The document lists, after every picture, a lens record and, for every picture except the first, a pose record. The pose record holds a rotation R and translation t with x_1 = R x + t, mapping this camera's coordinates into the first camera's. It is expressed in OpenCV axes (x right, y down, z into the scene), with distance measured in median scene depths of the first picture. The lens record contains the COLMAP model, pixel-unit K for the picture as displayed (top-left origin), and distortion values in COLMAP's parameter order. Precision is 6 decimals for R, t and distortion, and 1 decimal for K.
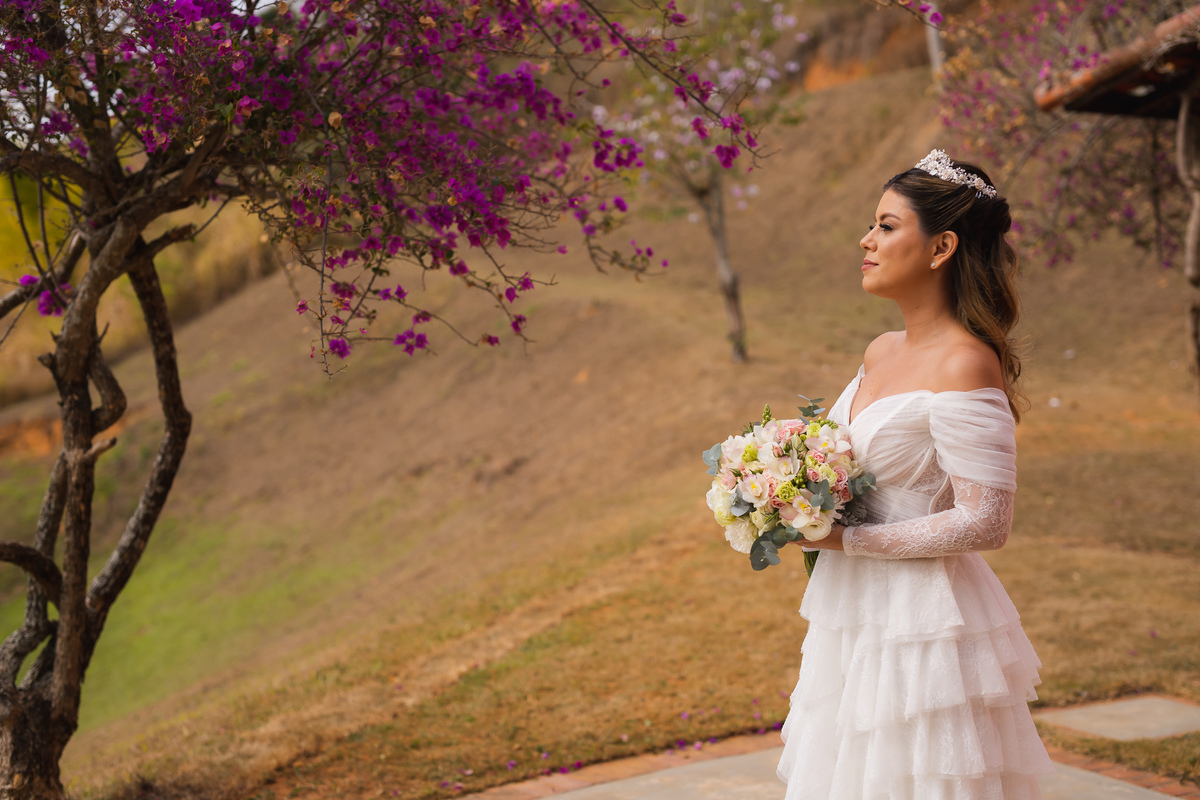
lens RADIAL K [[1679.4, 0, 600.0], [0, 1679.4, 400.0], [0, 0, 1]] dist [0.000773, 0.039766]
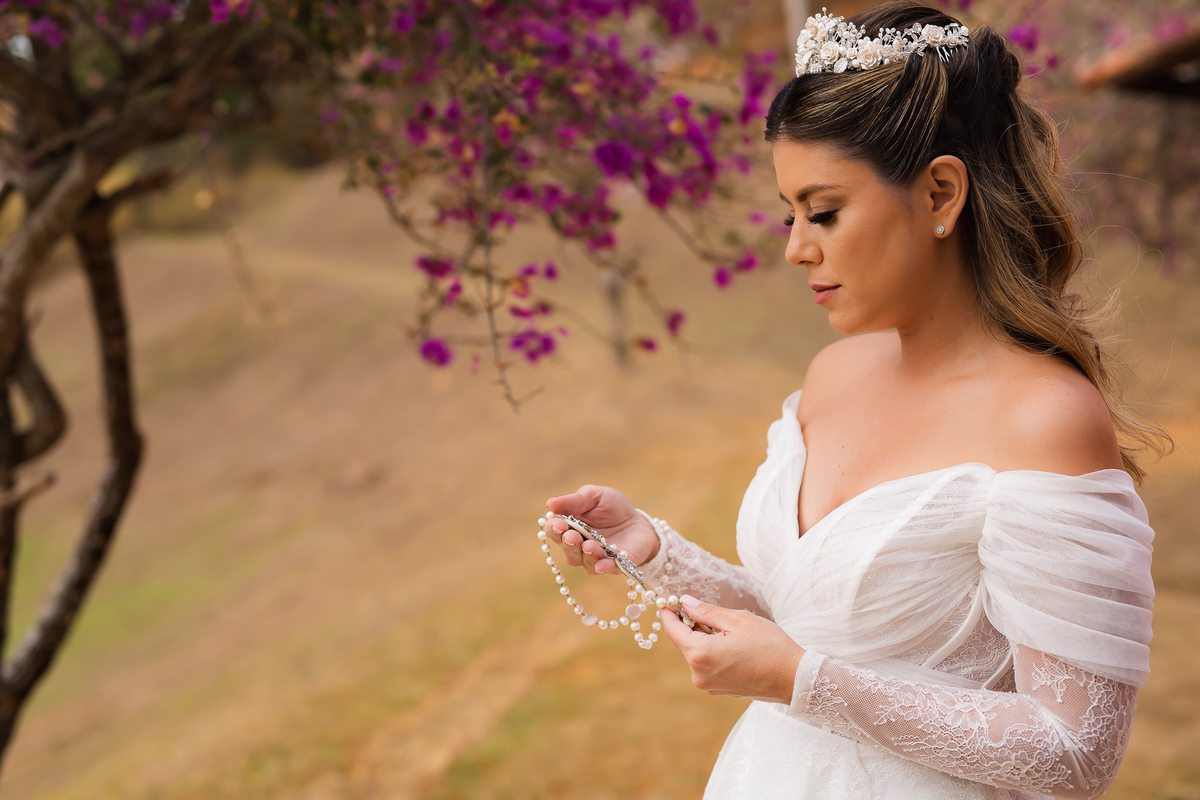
lens RADIAL K [[1754.8, 0, 677.5], [0, 1754.8, 400.8], [0, 0, 1]] dist [0.003614, 0.021231]
pose [[0.990017, 0.018907, 0.139671, -0.101635], [-0.018751, 0.999821, -0.002432, -0.007823], [-0.139692, -0.000212, 0.990195, 0.187045]]
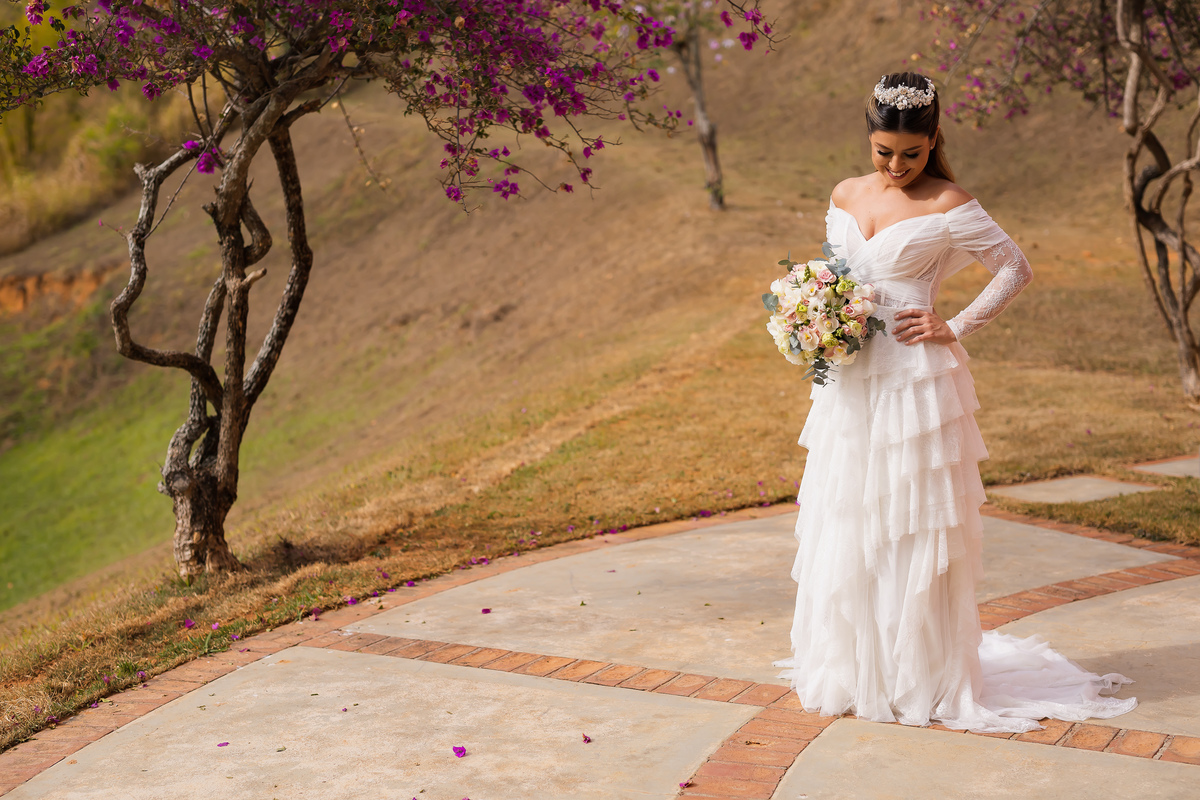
lens RADIAL K [[1679.4, 0, 600.0], [0, 1679.4, 400.0], [0, 0, 1]] dist [0.000773, 0.039766]
pose [[0.999737, -0.014141, 0.018027, -0.044983], [0.012498, 0.996025, 0.088188, 0.009297], [-0.019203, -0.087939, 0.995941, -0.210165]]
